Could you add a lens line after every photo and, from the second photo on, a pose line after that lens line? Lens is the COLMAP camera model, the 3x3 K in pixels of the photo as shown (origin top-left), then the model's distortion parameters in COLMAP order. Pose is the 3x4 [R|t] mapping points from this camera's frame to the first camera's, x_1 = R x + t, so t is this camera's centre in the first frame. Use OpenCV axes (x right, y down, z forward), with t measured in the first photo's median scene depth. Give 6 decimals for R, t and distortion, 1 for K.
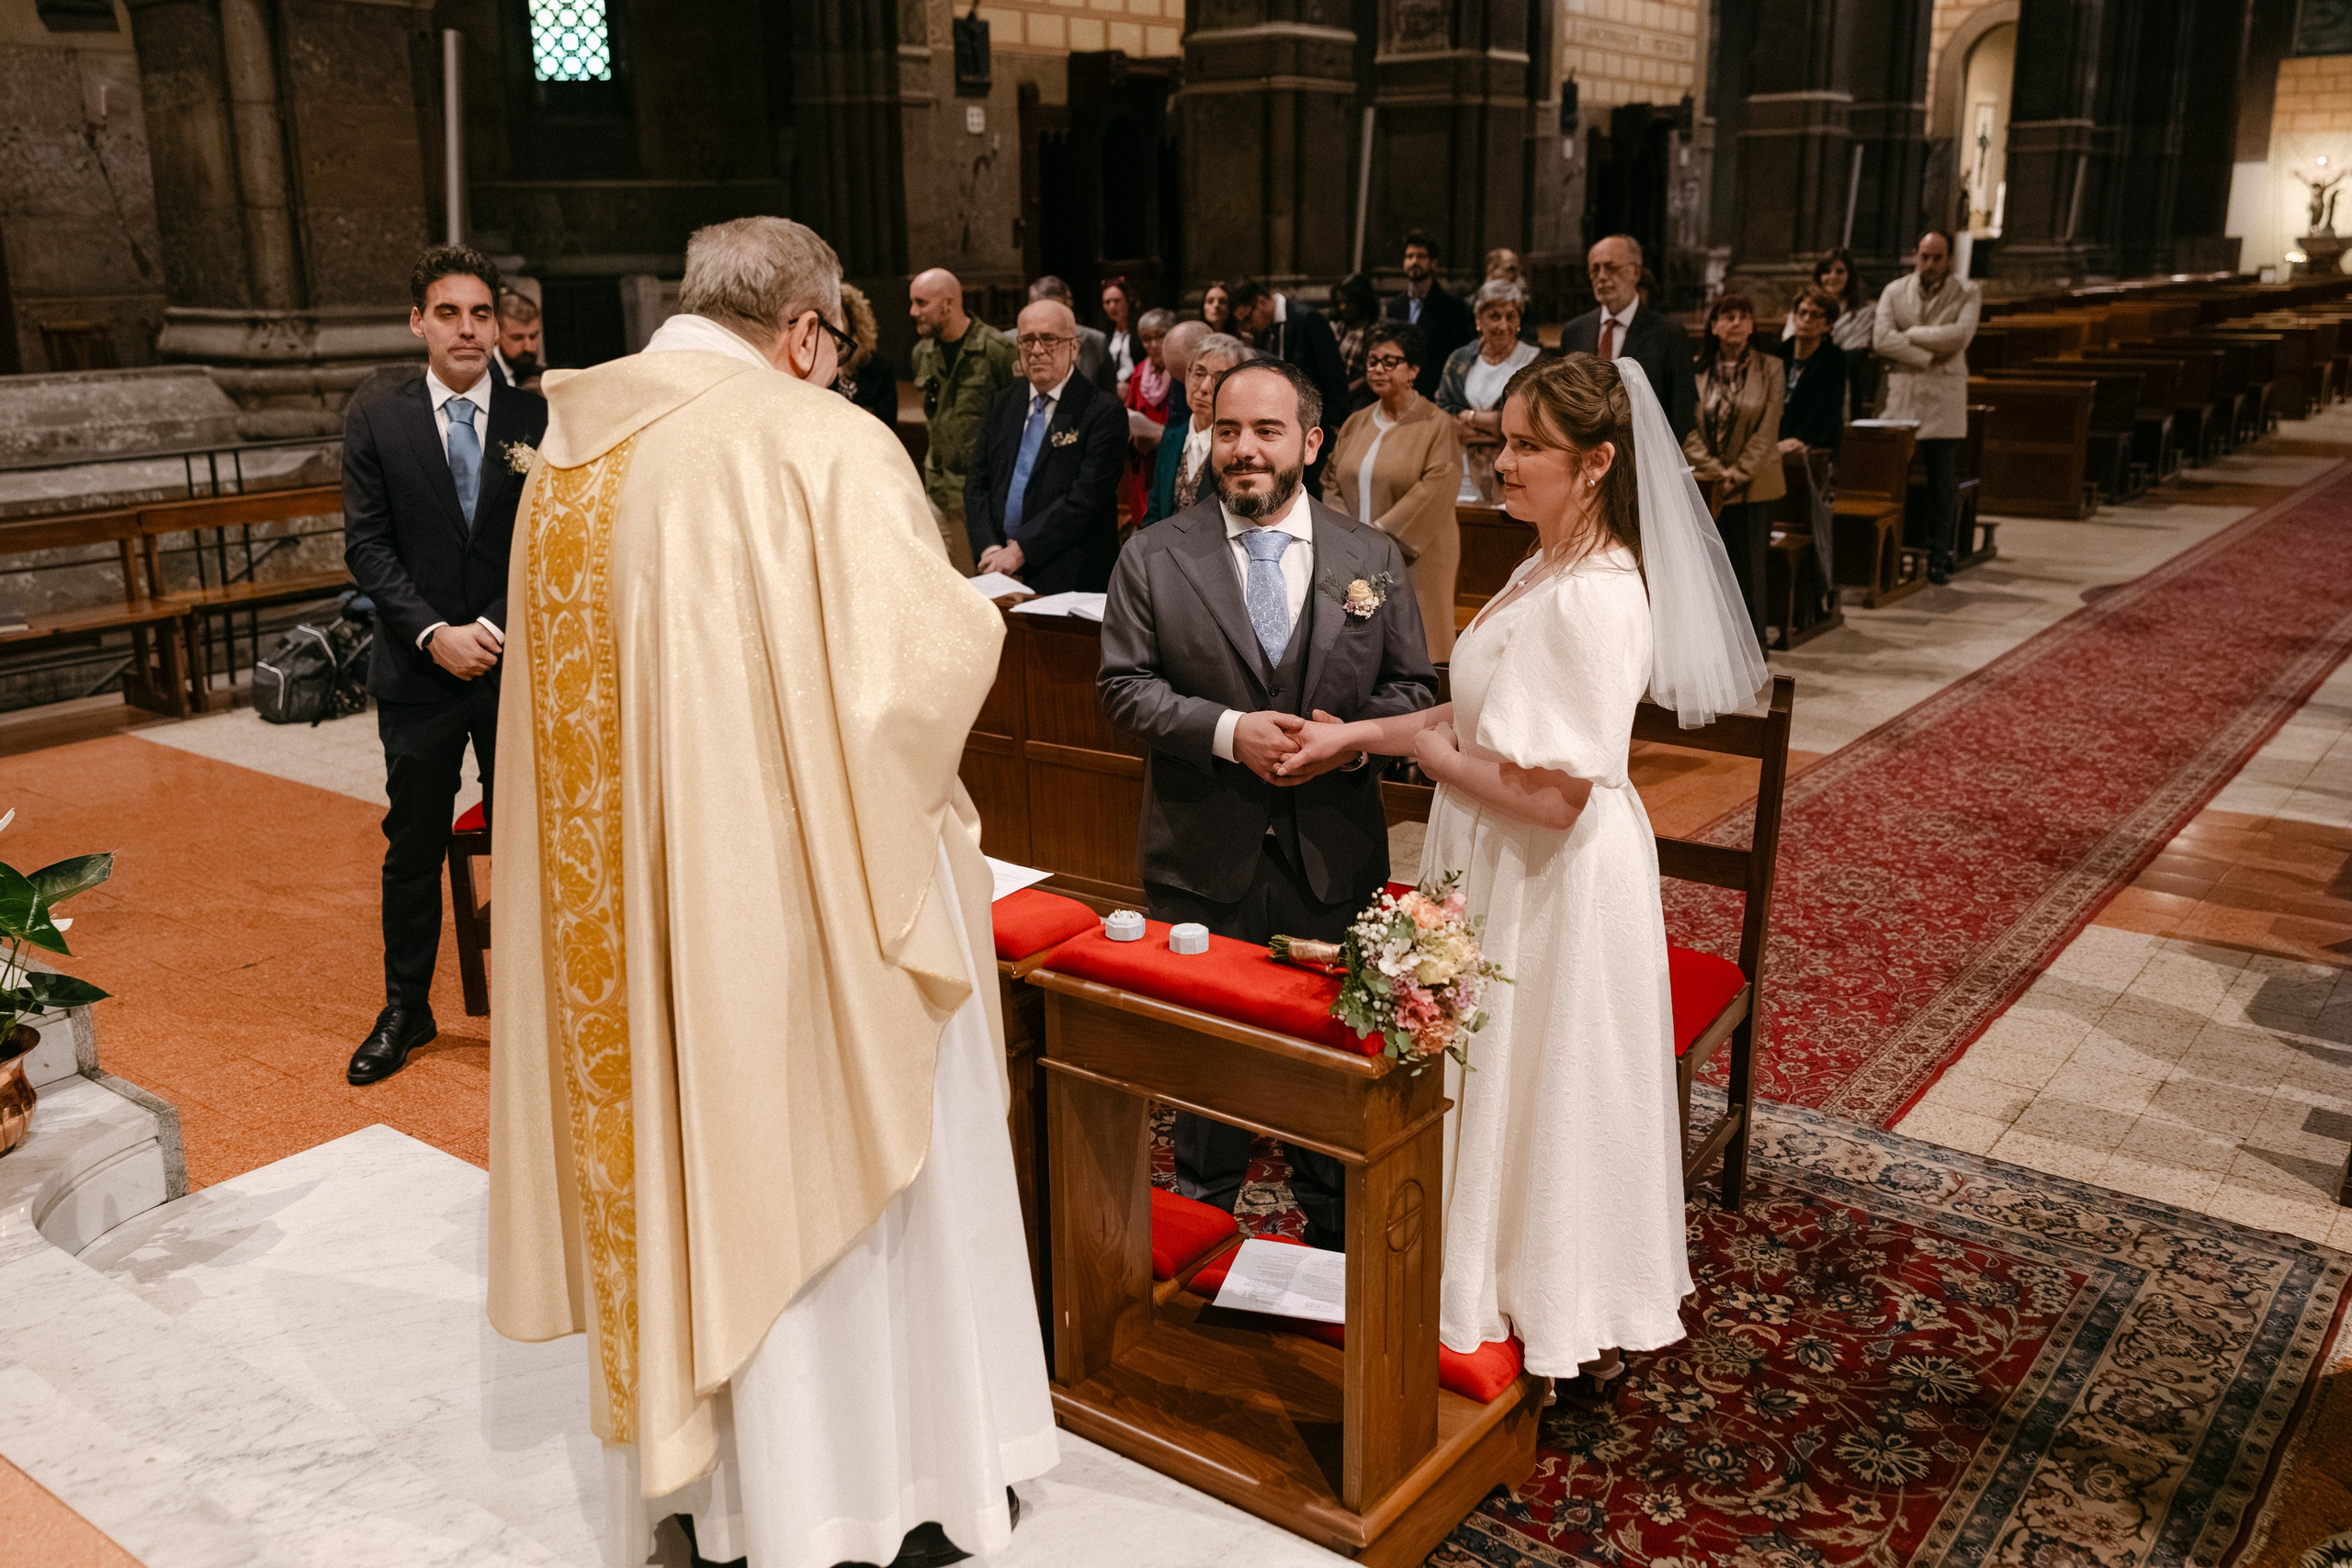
lens RADIAL K [[2004.5, 0, 1176.0], [0, 2004.5, 784.0], [0, 0, 1]] dist [0.002709, 0.006437]
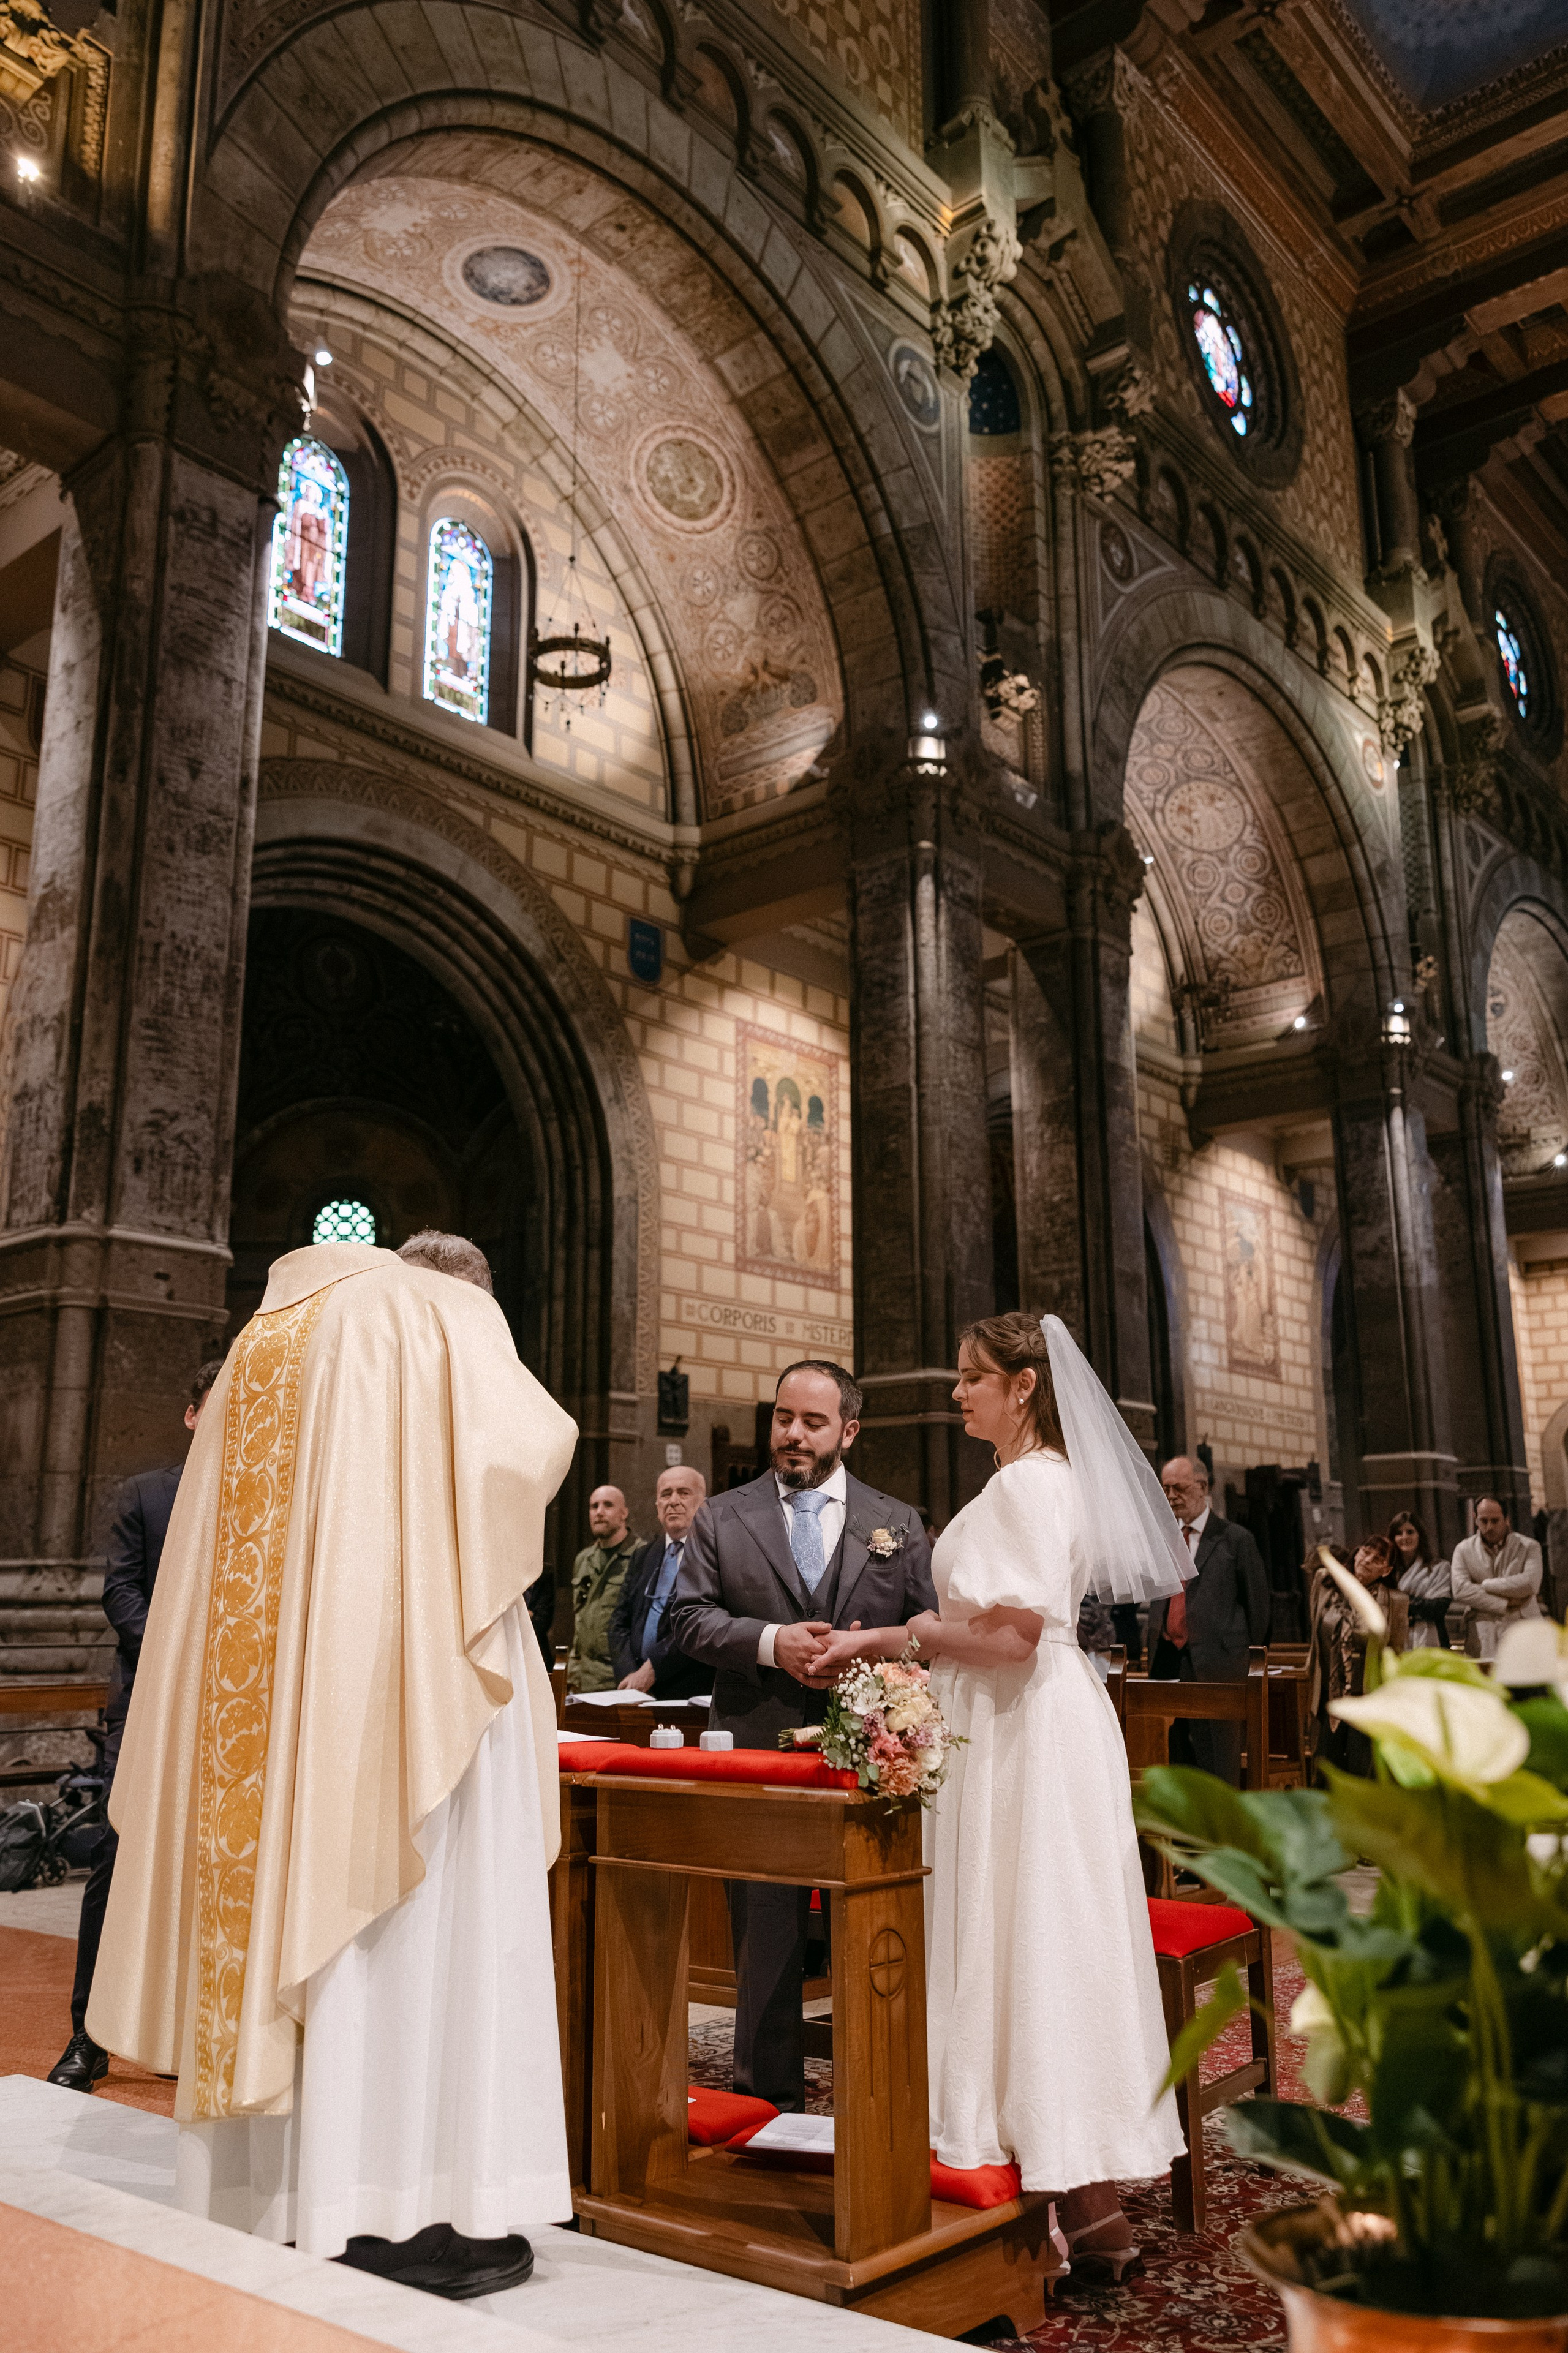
lens RADIAL K [[1926.2, 0, 817.6], [0, 1926.2, 1178.1], [0, 0, 1]] dist [-0.001280, 0.013971]
pose [[0.999361, -0.008012, -0.034847, 0.043901], [-0.010093, 0.871723, -0.489894, 0.139995], [0.034302, 0.489933, 0.871085, -0.082090]]
